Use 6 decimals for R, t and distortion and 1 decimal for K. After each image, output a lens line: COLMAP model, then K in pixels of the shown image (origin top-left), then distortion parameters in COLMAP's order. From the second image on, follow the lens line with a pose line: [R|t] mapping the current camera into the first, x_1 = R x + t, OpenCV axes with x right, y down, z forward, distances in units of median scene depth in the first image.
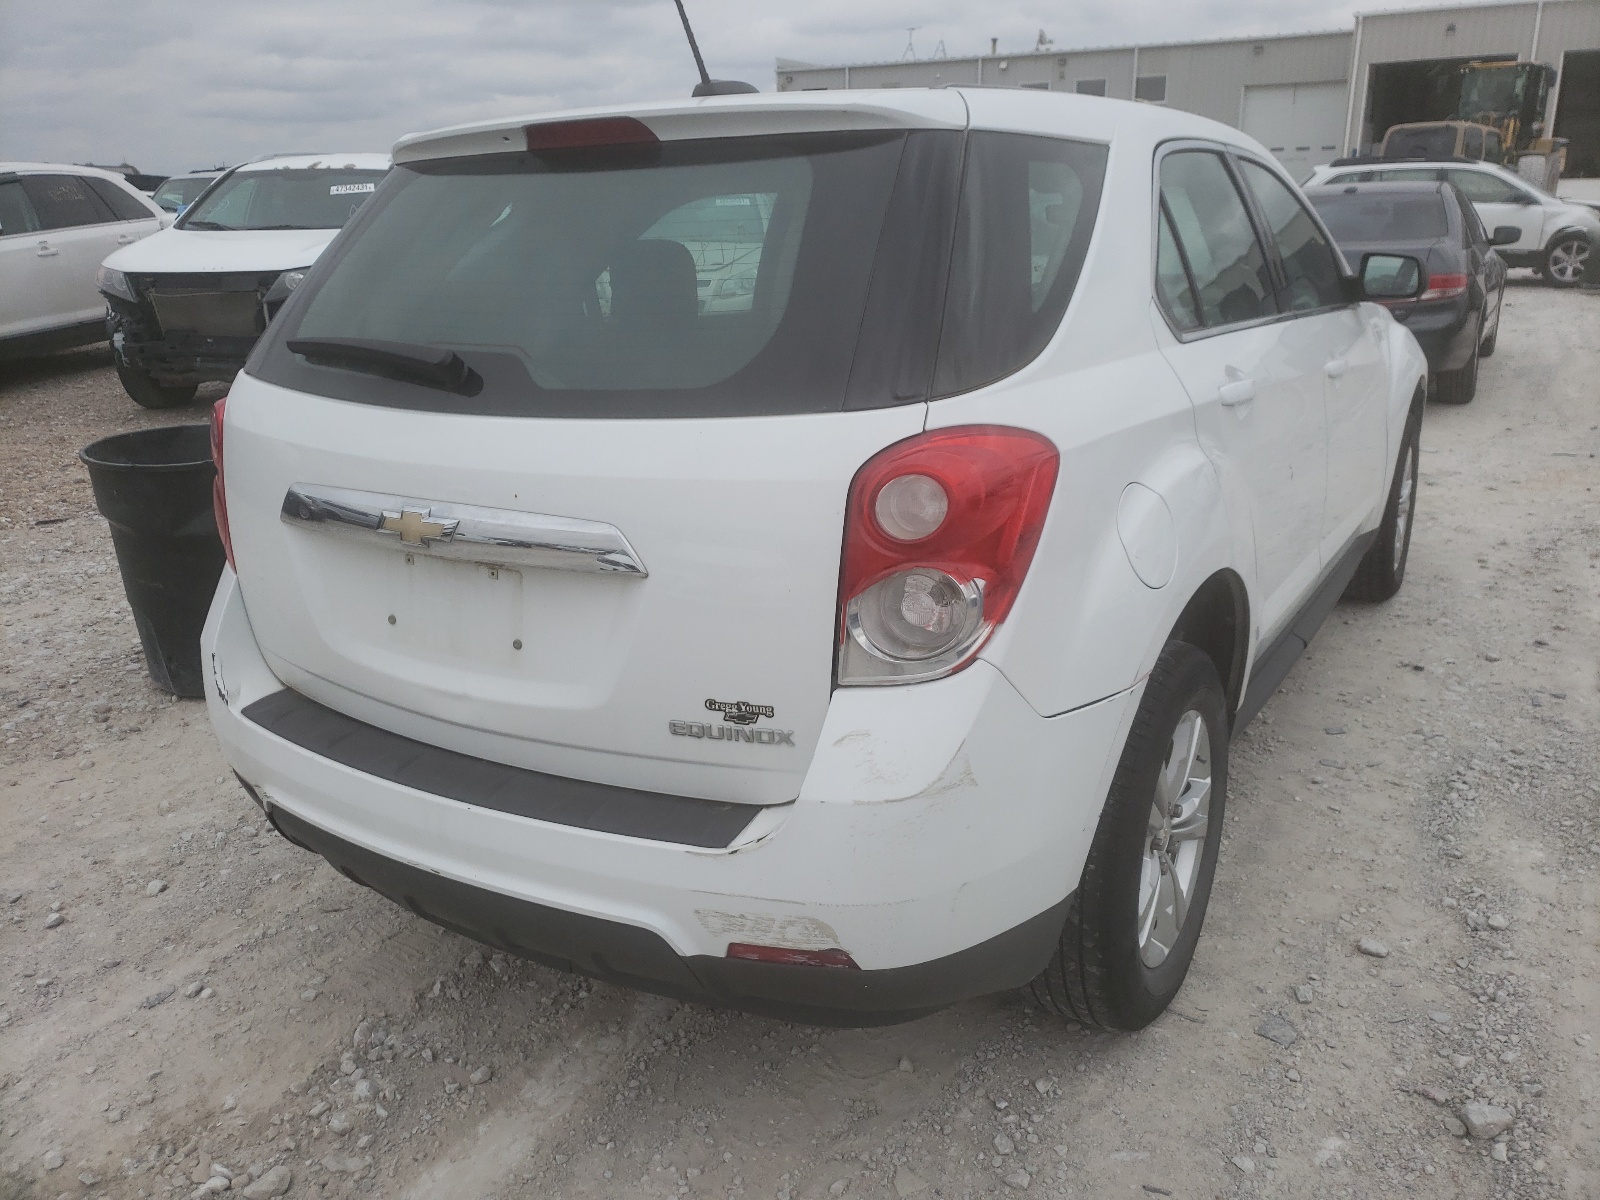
lens RADIAL K [[1371.9, 0, 800.0], [0, 1371.9, 600.0], [0, 0, 1]] dist [0.034330, 0.020367]
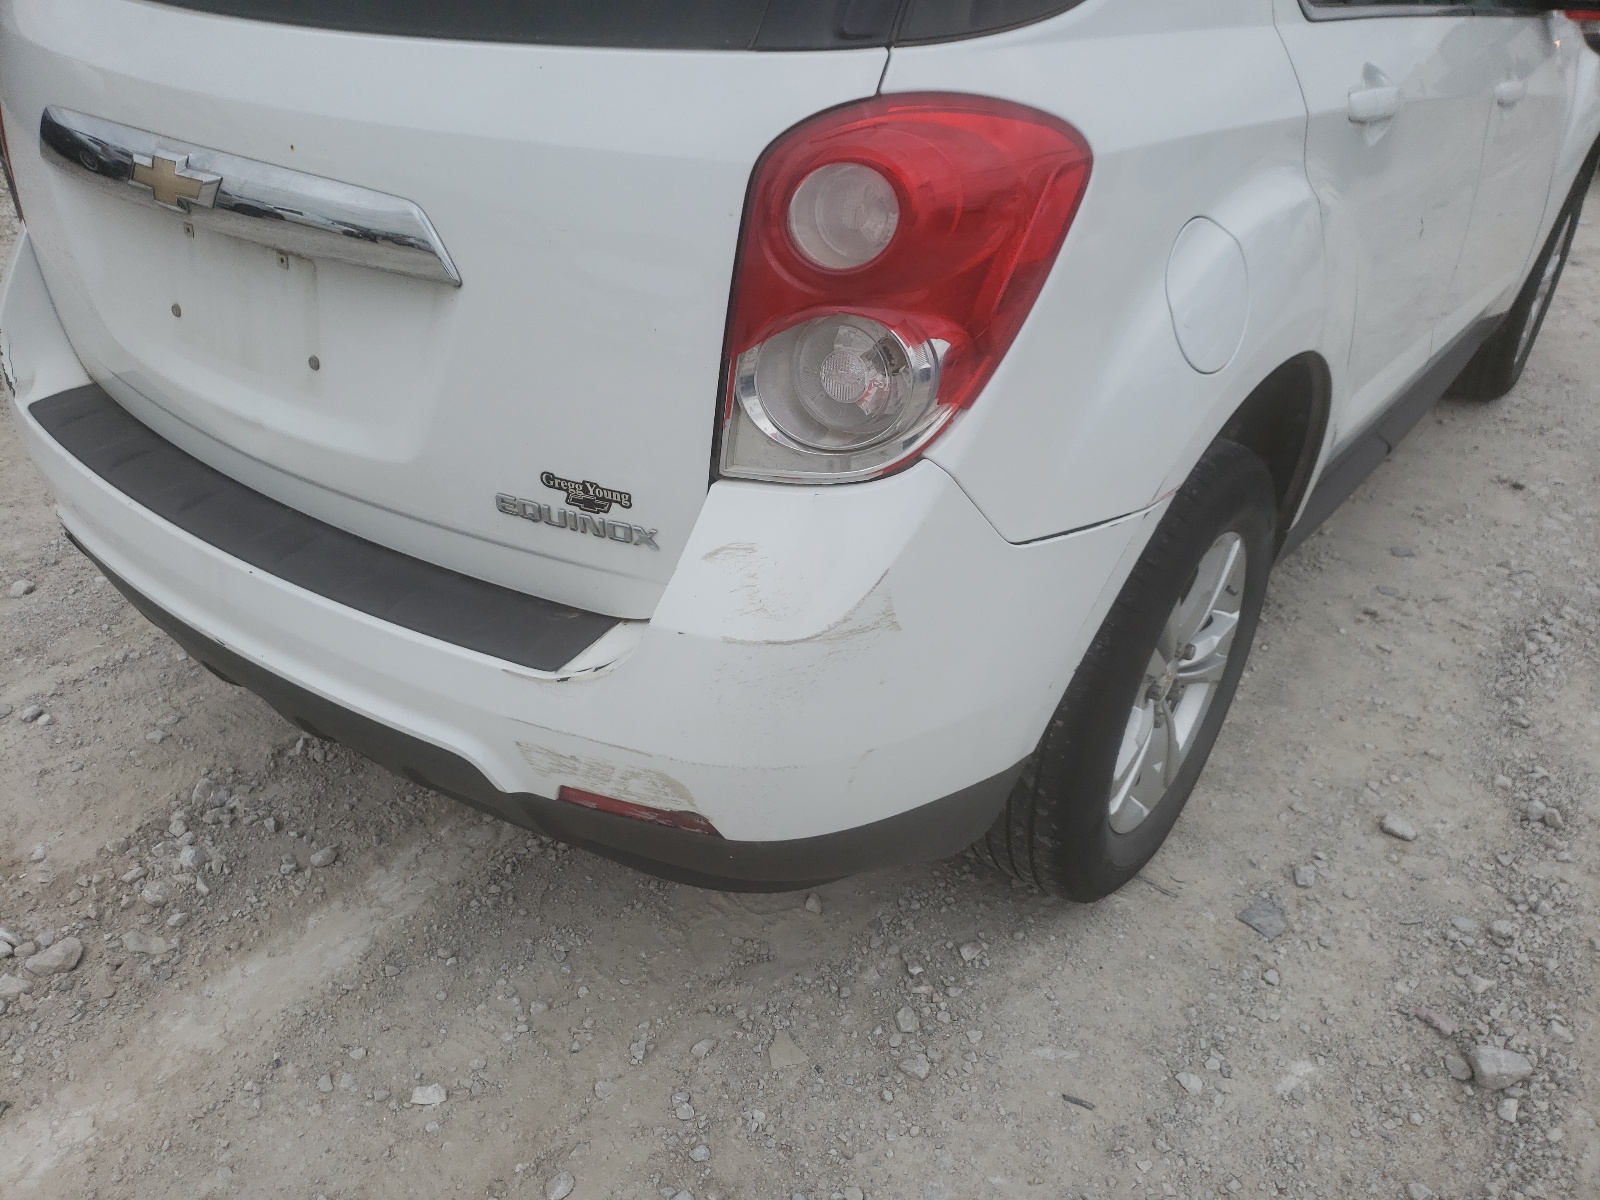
lens RADIAL K [[1210.9, 0, 800.0], [0, 1210.9, 600.0], [0, 0, 1]] dist [0.022561, 0.001663]
pose [[0.991362, 0.115257, -0.062596, 0.095602], [-0.097923, 0.967925, 0.231368, -0.019148], [0.087255, -0.223240, 0.970850, 0.318513]]
